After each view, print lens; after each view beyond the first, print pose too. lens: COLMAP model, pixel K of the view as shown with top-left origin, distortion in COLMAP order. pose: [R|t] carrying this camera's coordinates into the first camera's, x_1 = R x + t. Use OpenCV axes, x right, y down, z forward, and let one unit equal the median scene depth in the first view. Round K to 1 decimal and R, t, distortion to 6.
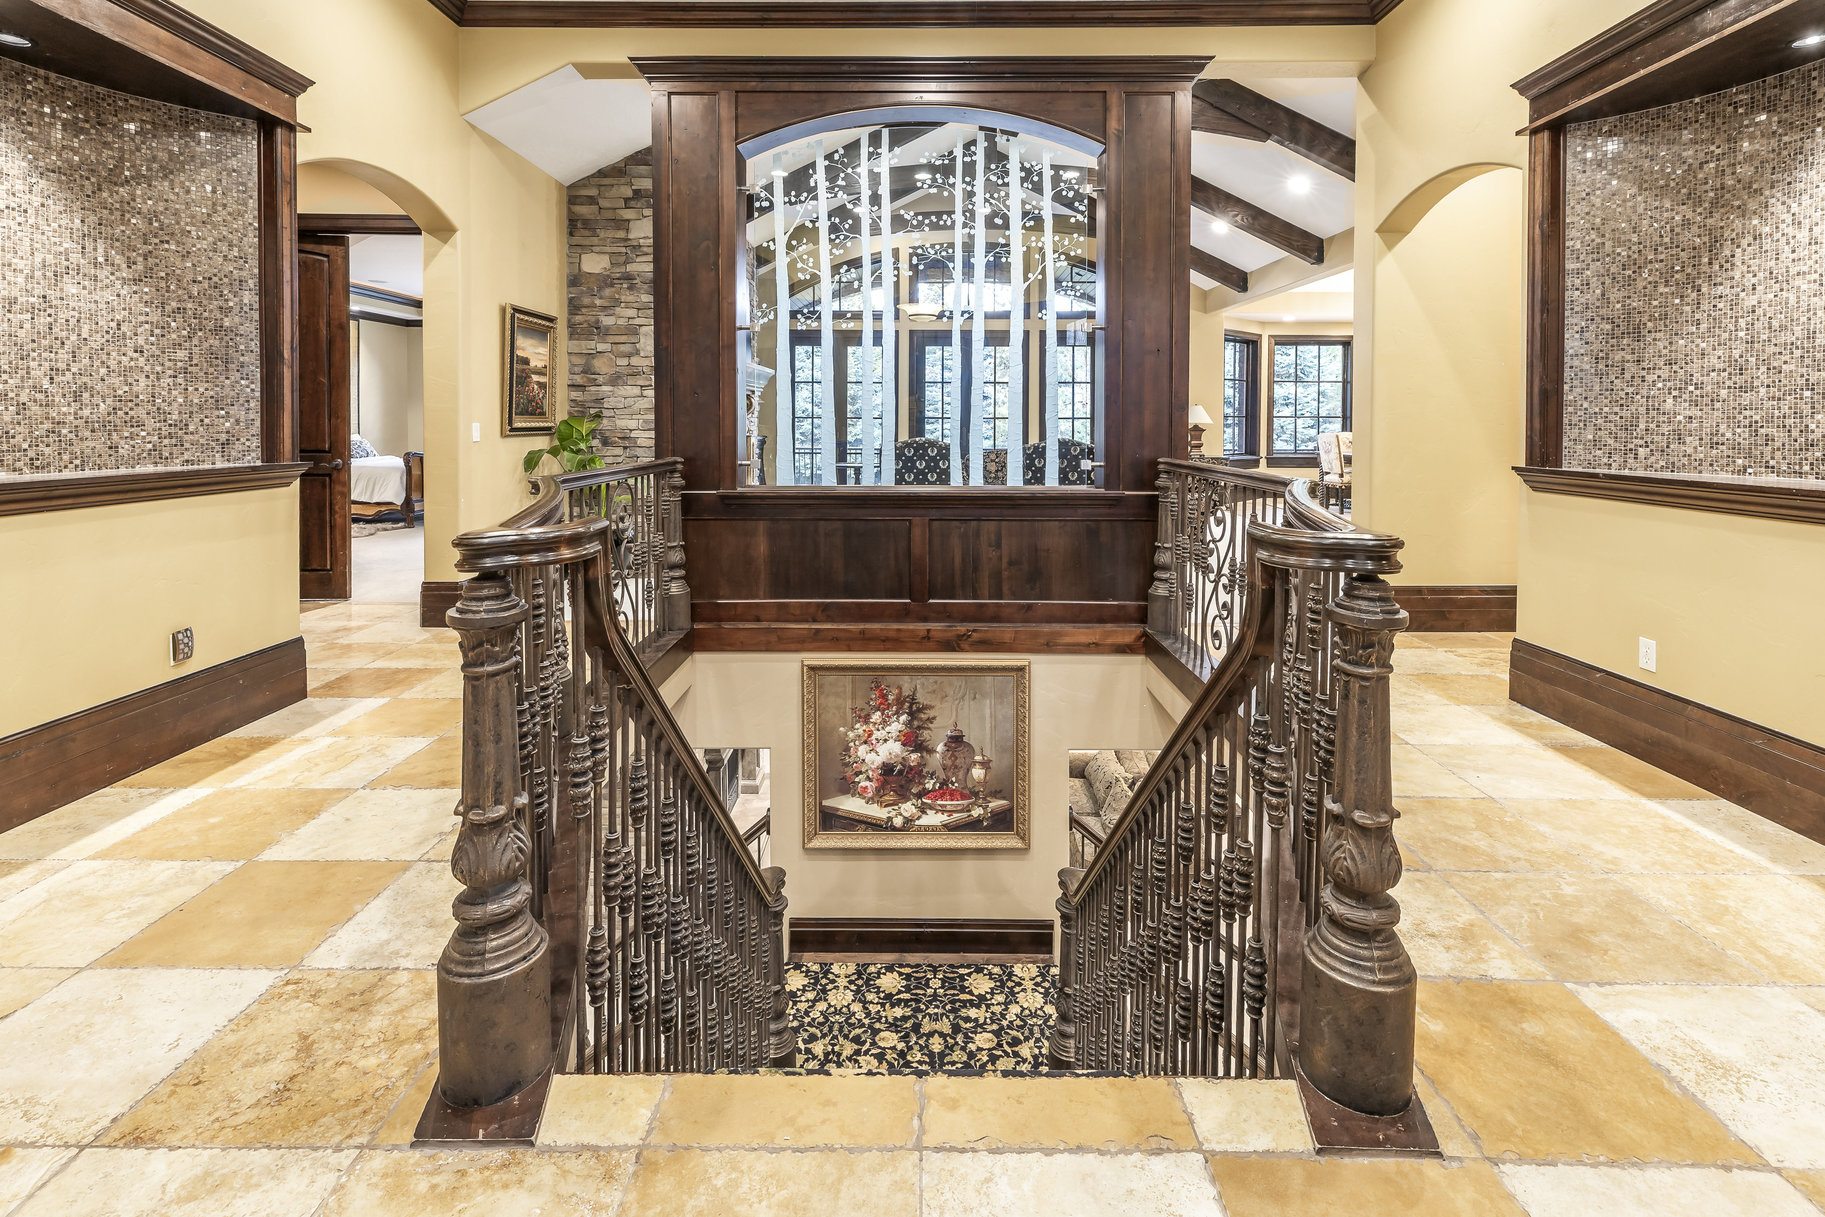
lens RADIAL K [[844.4, 0, 913.0], [0, 844.4, 428.9], [0, 0, 1]] dist [0.002307, 0.000056]
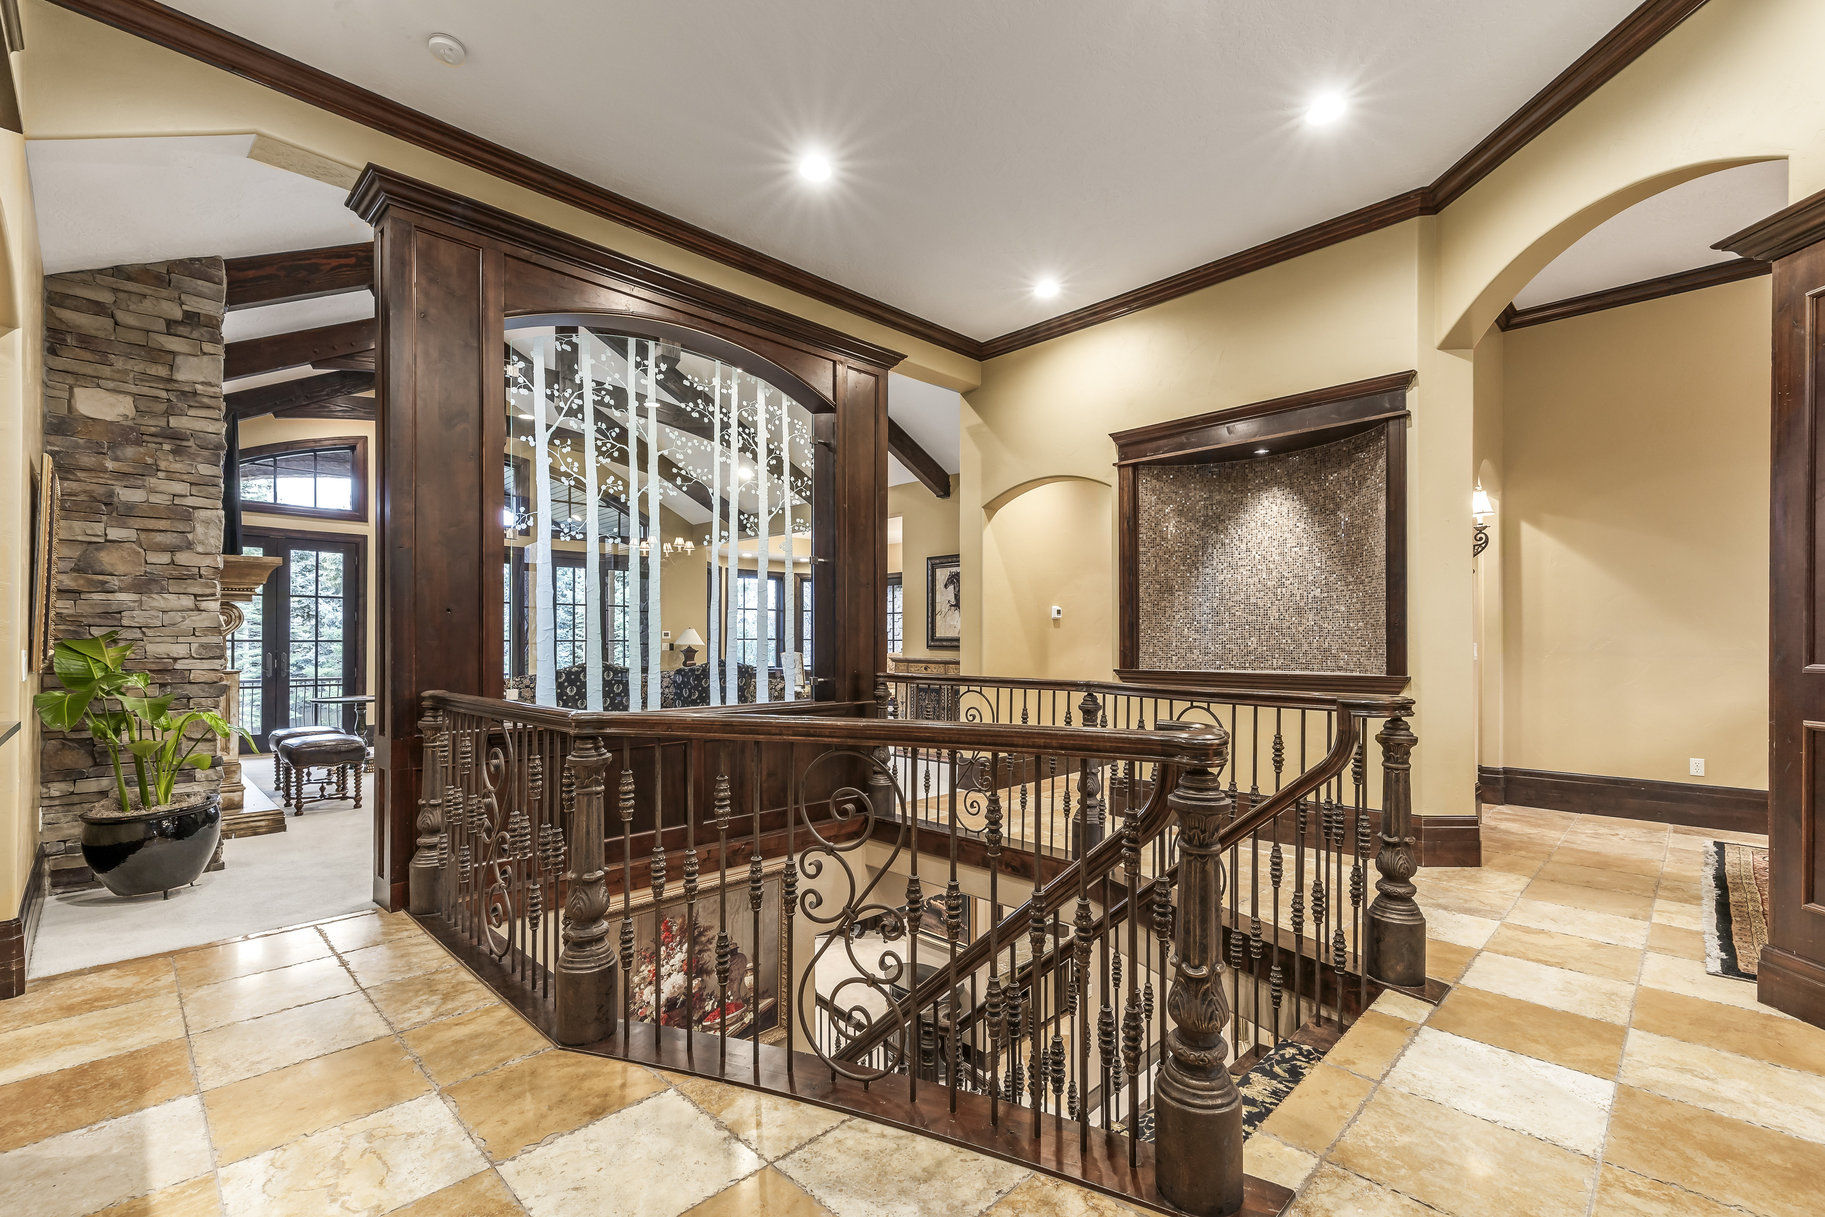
lens RADIAL K [[802.2, 0, 915.5], [0, 802.2, 634.3], [0, 0, 1]] dist [-0.000673, -0.000146]
pose [[0.695975, 0.003768, 0.718056, -0.479394], [0.011157, 0.999809, -0.016060, -0.001770], [-0.717979, 0.019188, 0.695800, 0.149287]]
